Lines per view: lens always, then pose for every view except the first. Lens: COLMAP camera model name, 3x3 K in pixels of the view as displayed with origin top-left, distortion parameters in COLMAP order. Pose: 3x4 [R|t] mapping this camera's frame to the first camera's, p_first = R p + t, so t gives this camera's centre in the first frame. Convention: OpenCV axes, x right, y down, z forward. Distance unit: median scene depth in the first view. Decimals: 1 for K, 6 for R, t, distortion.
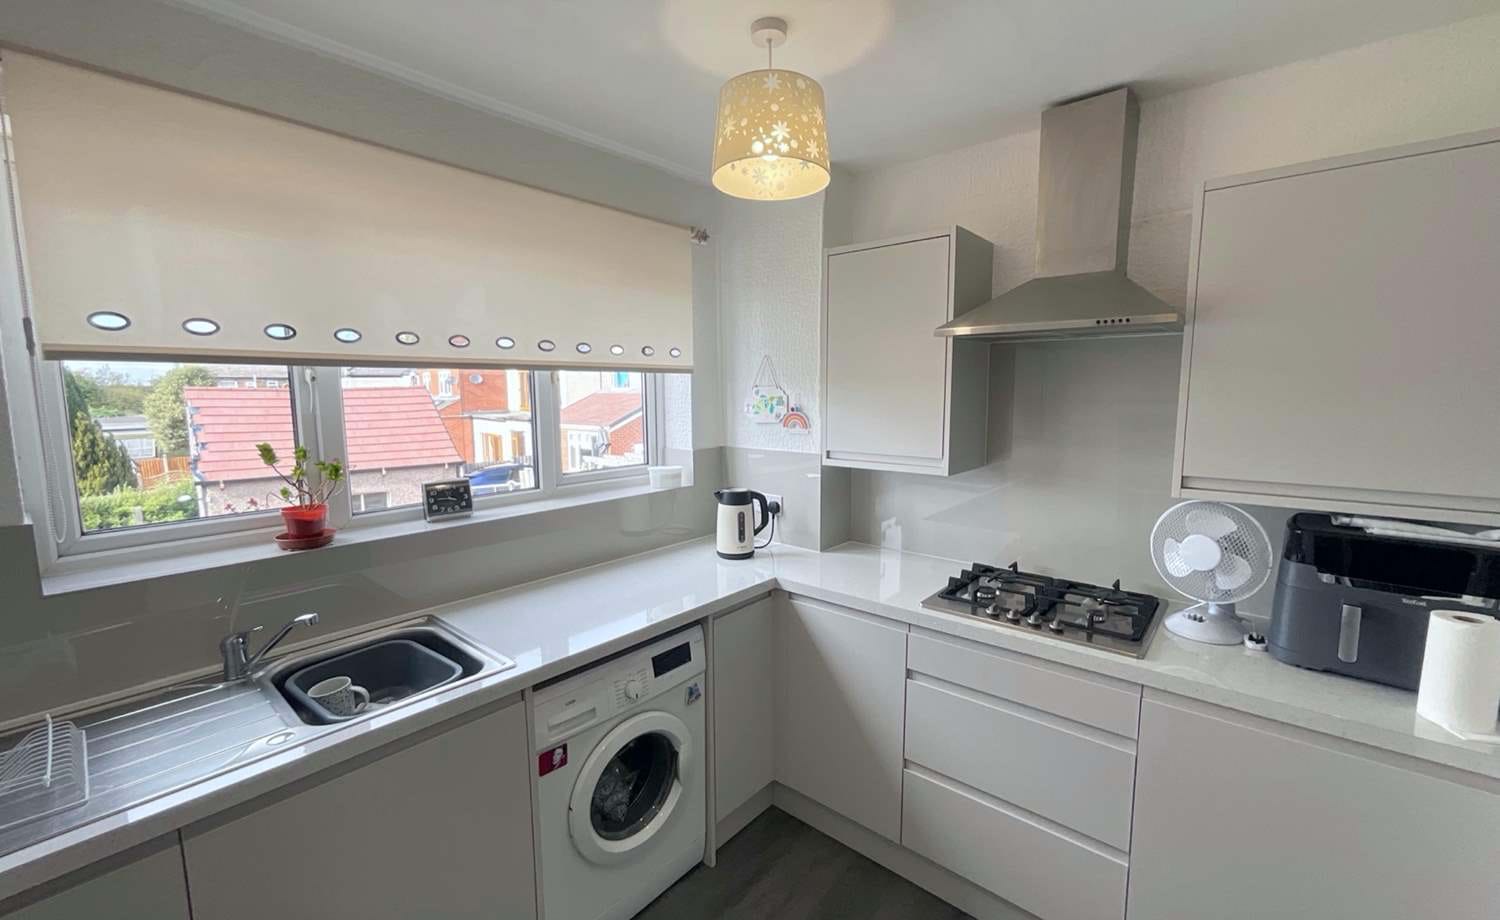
lens RADIAL K [[611.7, 0, 746.3], [0, 611.7, 464.8], [0, 0, 1]] dist [0.002354, 0.001326]
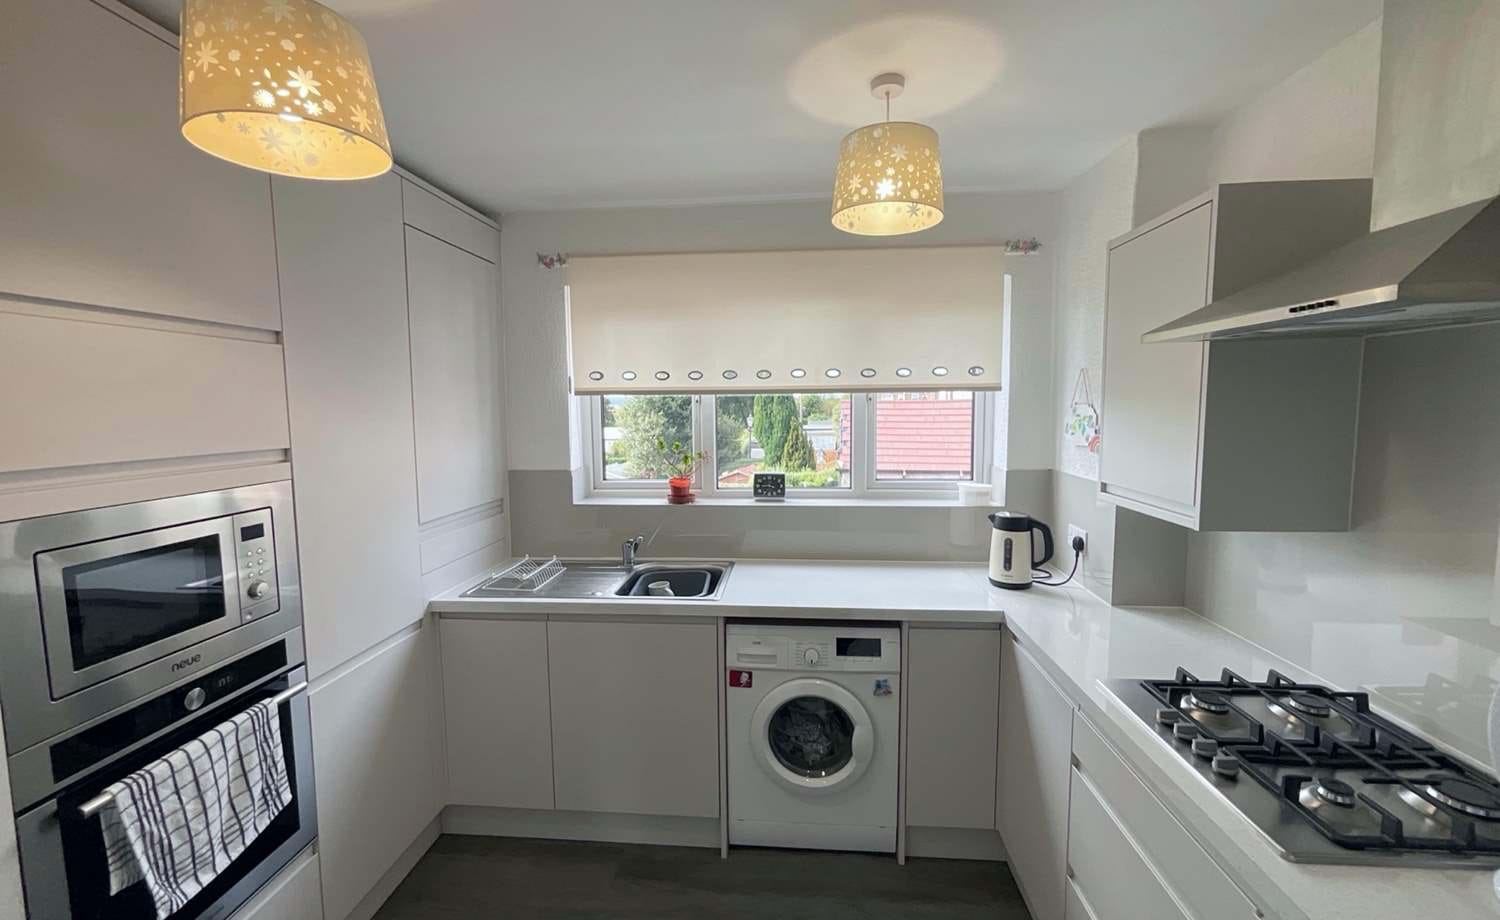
lens RADIAL K [[579.9, 0, 754.2], [0, 579.9, 457.1], [0, 0, 1]] dist [0.002631, 0.000033]
pose [[0.591025, 0.068962, -0.803700, 0.576310], [-0.091670, 0.995626, 0.018018, -0.033499], [0.801427, 0.063026, 0.594762, 0.174026]]
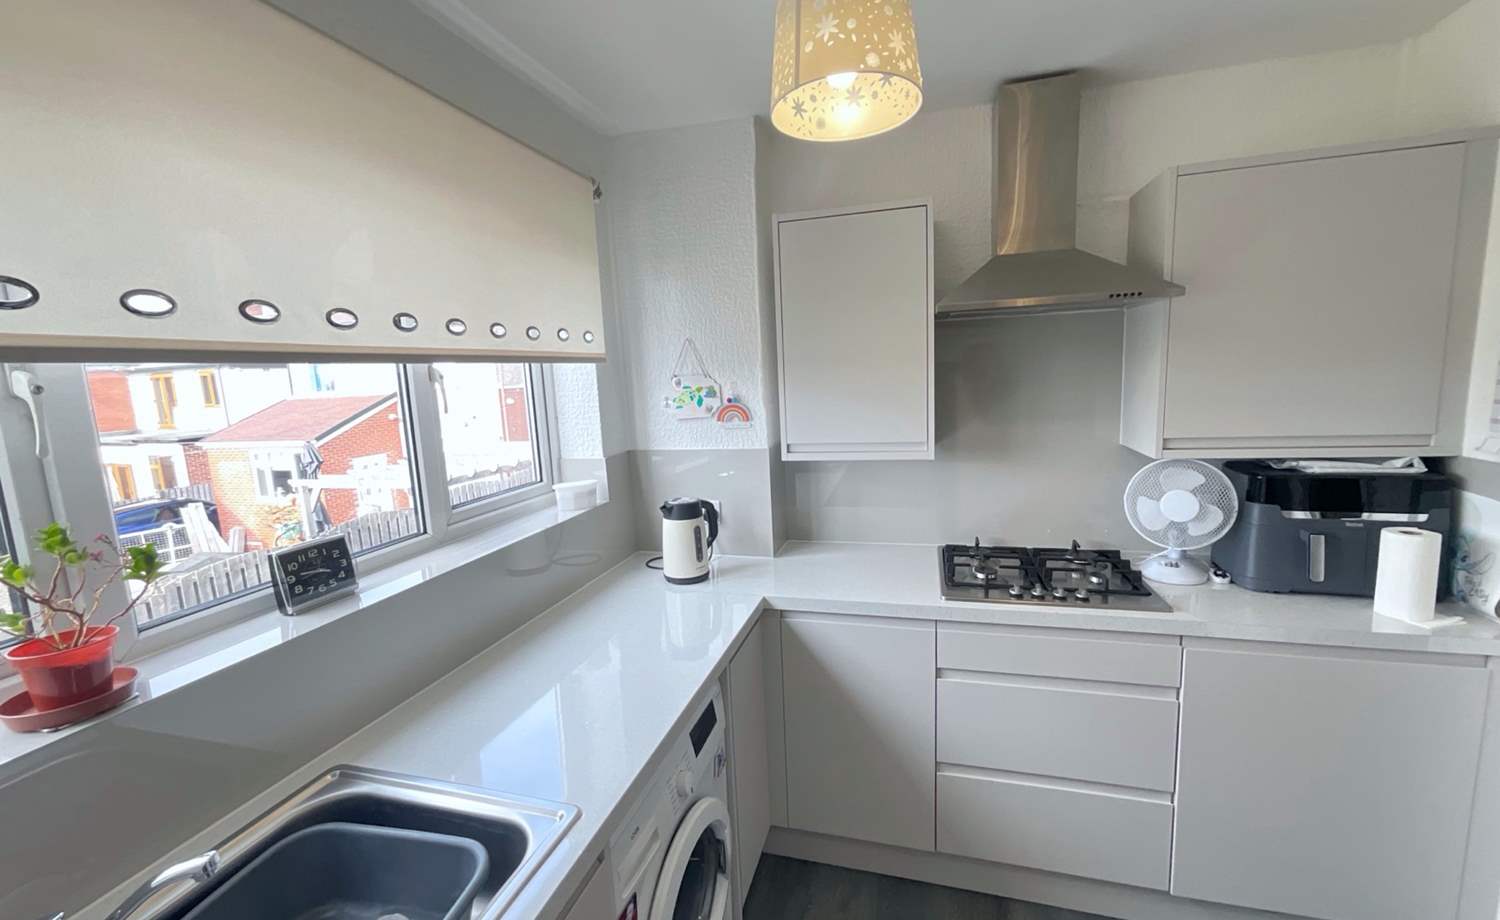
lens RADIAL K [[611.7, 0, 752.0], [0, 611.7, 462.6], [0, 0, 1]] dist [0.002354, 0.001326]
pose [[0.908079, -0.098209, 0.407121, -0.333393], [0.093771, 0.995114, 0.030894, -0.034008], [-0.408166, 0.010122, 0.912852, 0.247103]]
